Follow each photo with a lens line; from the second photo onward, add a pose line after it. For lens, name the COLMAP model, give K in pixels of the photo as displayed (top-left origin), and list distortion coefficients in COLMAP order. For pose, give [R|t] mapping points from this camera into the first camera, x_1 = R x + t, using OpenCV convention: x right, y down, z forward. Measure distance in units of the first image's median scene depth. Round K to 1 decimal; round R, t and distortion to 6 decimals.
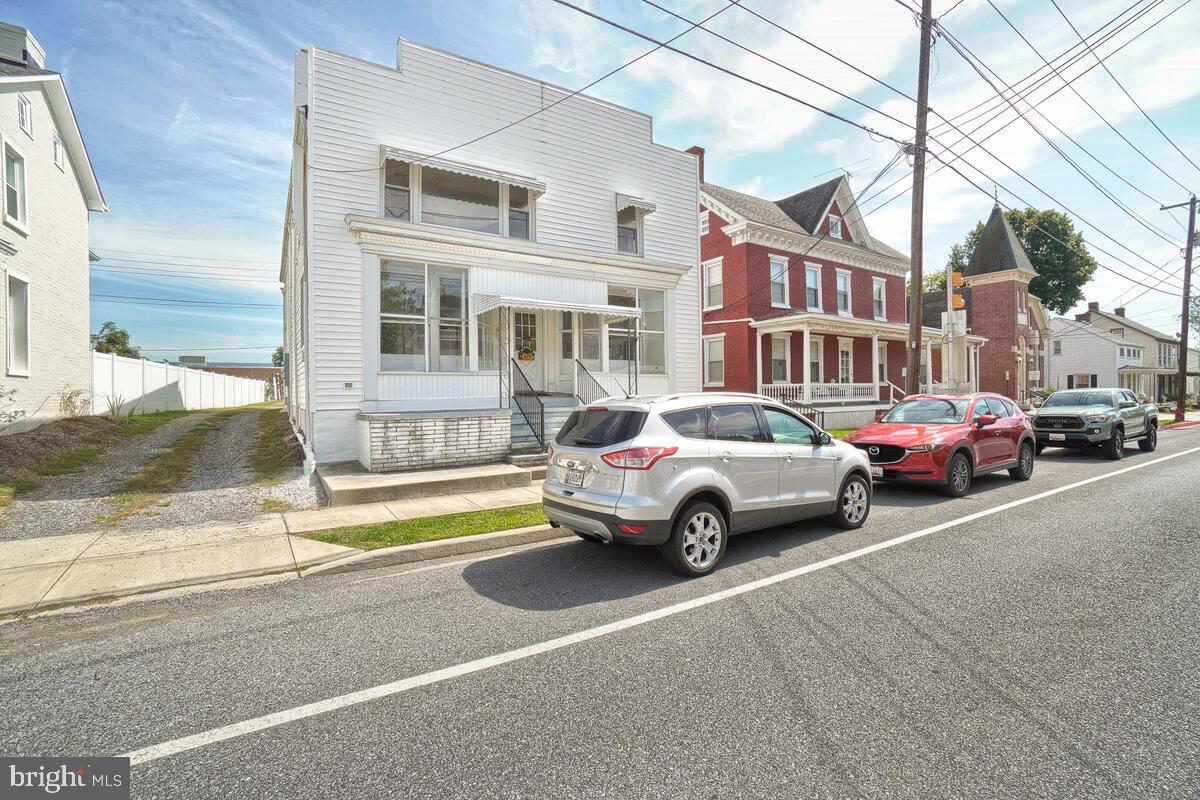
lens RADIAL K [[529.8, 0, 603.8], [0, 529.8, 395.0], [0, 0, 1]] dist [-0.071164, 0.026123]
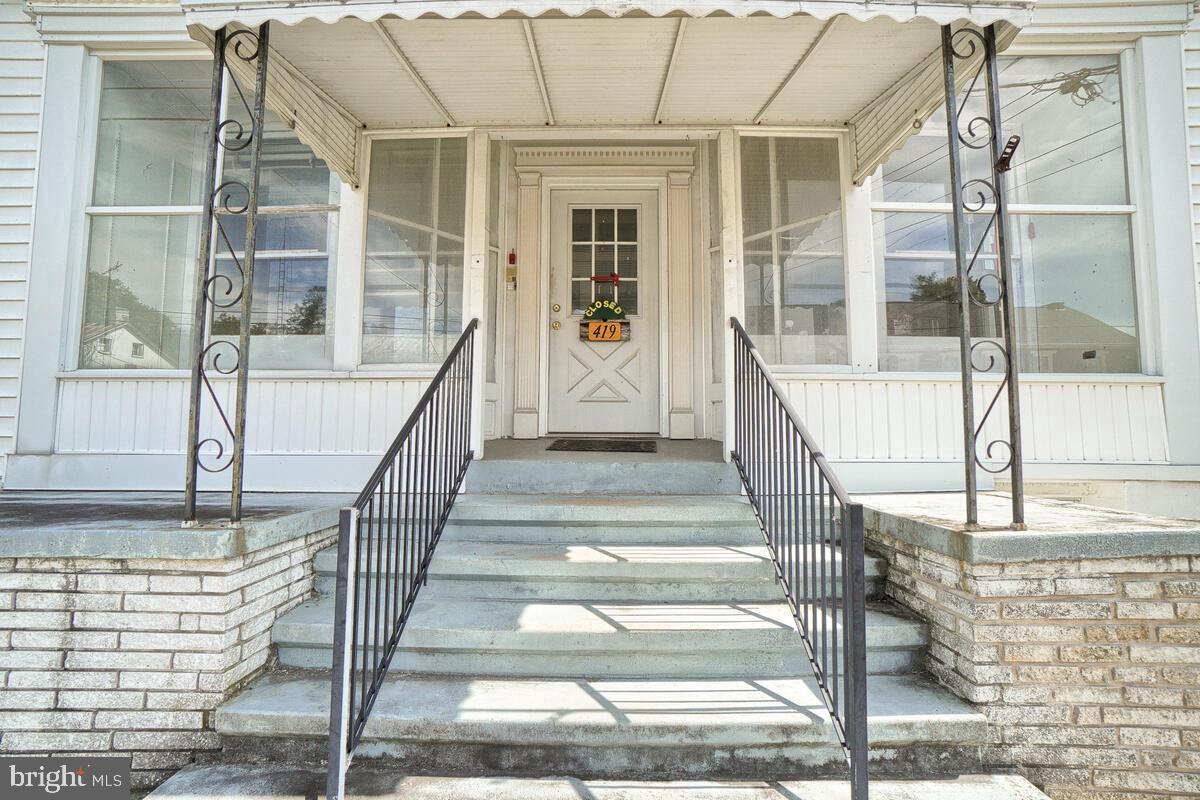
lens RADIAL K [[529.8, 0, 603.8], [0, 529.8, 395.0], [0, 0, 1]] dist [-0.071164, 0.026123]
pose [[0.833400, -0.019748, -0.552317, 0.044924], [-0.017990, 0.997863, -0.062823, -0.011704], [0.552377, 0.062293, 0.831264, 0.807688]]
